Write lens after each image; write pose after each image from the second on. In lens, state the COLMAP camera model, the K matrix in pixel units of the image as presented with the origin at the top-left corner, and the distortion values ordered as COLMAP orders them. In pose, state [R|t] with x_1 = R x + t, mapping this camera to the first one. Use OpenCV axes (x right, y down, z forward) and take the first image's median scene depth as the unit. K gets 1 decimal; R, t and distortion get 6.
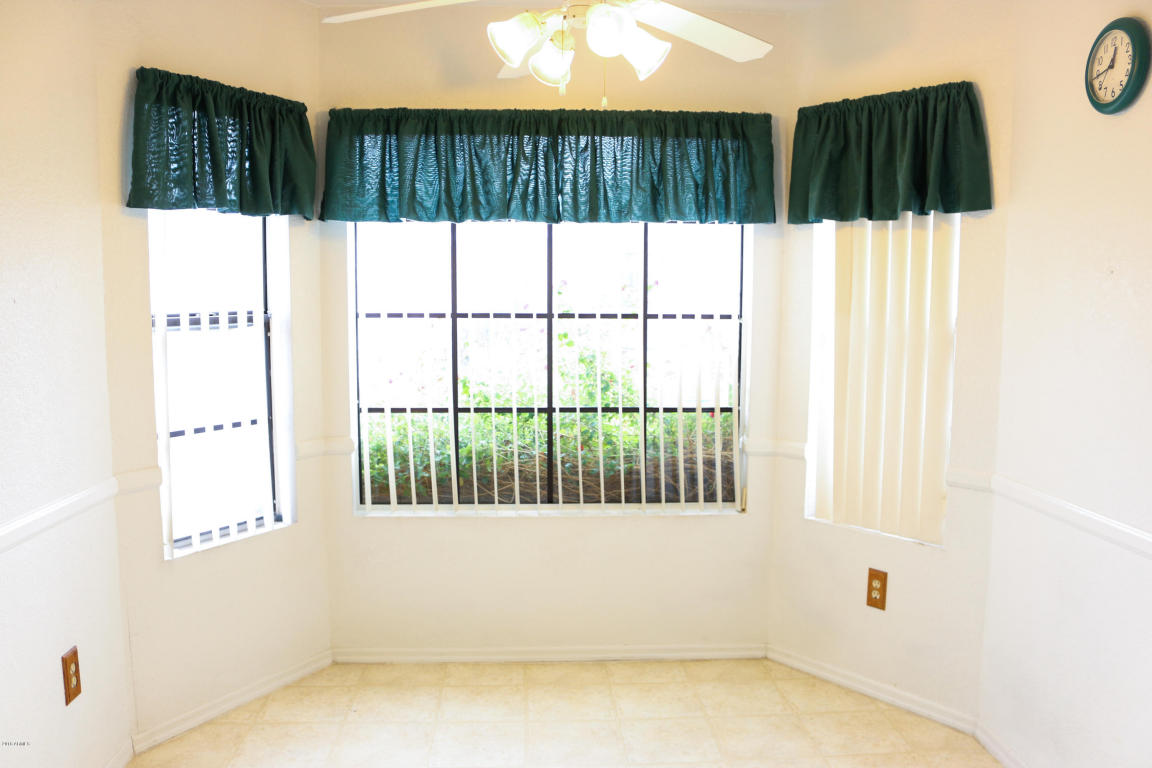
lens RADIAL K [[1019.2, 0, 574.8], [0, 1019.2, 382.1], [0, 0, 1]] dist [-0.106426, 0.029503]
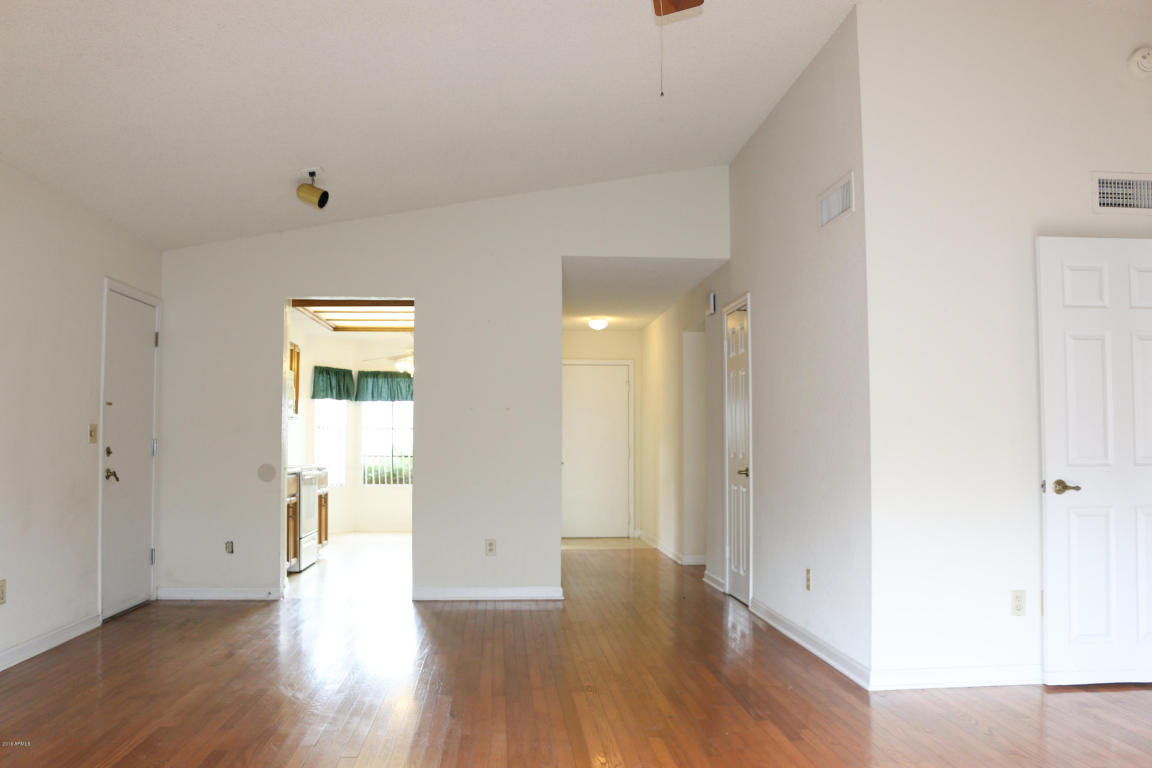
lens RADIAL K [[1019.2, 0, 575.8], [0, 1019.2, 385.8], [0, 0, 1]] dist [-0.106426, 0.029503]
pose [[0.999905, -0.005115, 0.012808, 0.489846], [0.007132, 0.986637, -0.162780, 0.381008], [-0.011804, 0.162855, 0.986579, -2.587245]]
